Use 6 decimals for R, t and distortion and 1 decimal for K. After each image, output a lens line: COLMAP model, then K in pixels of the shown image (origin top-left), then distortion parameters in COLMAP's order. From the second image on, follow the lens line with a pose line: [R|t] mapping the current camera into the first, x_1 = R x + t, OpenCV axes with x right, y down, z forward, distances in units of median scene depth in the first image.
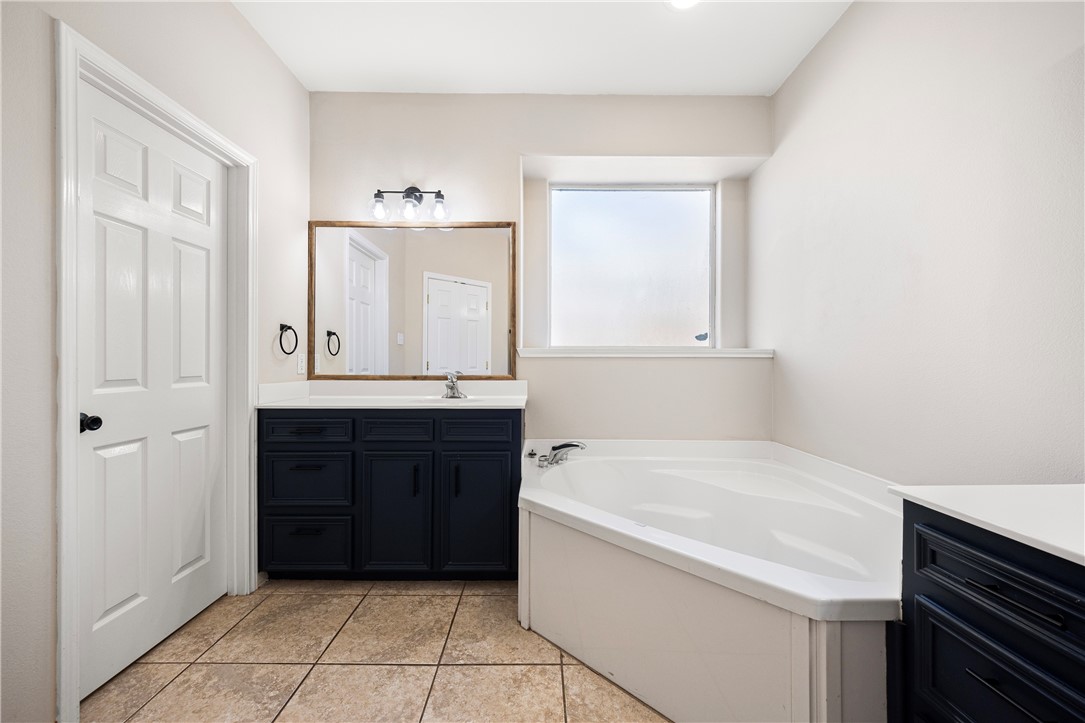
lens RADIAL K [[436.8, 0, 543.8], [0, 436.8, 353.0], [0, 0, 1]] dist [0.000077, -0.000213]
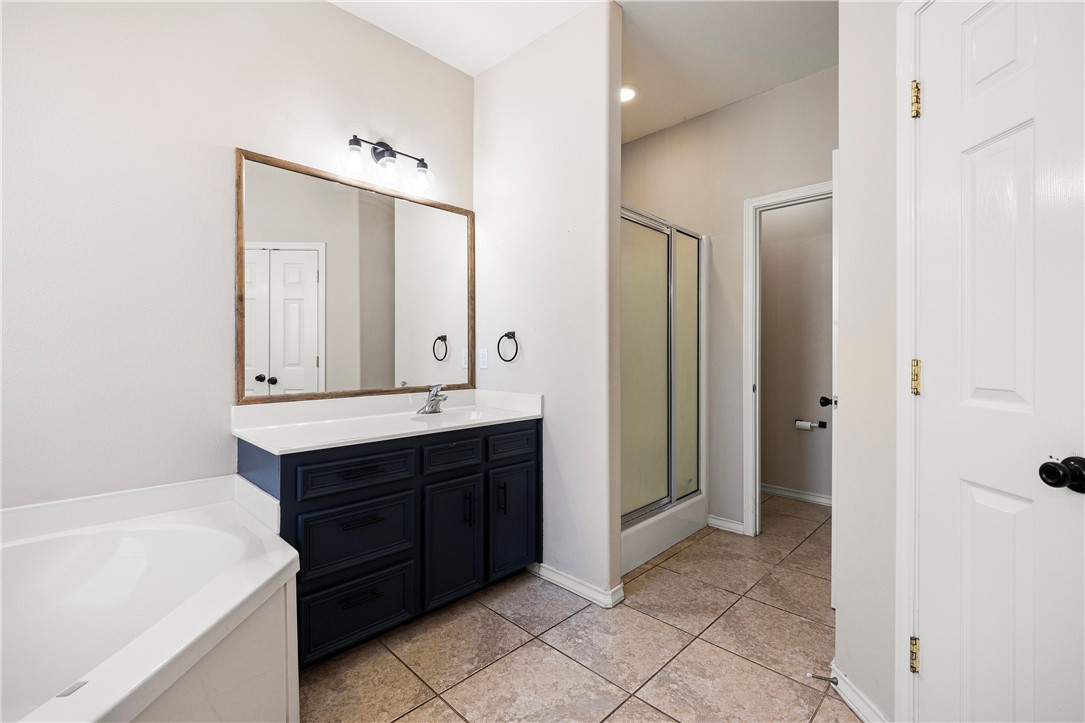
lens RADIAL K [[481.1, 0, 544.2], [0, 481.1, 362.0], [0, 0, 1]] dist [0.003522, 0.000083]
pose [[0.720428, -0.014457, 0.693379, -0.699137], [0.003147, 0.999841, 0.017577, -0.009993], [-0.693523, -0.010481, 0.720359, 0.199498]]
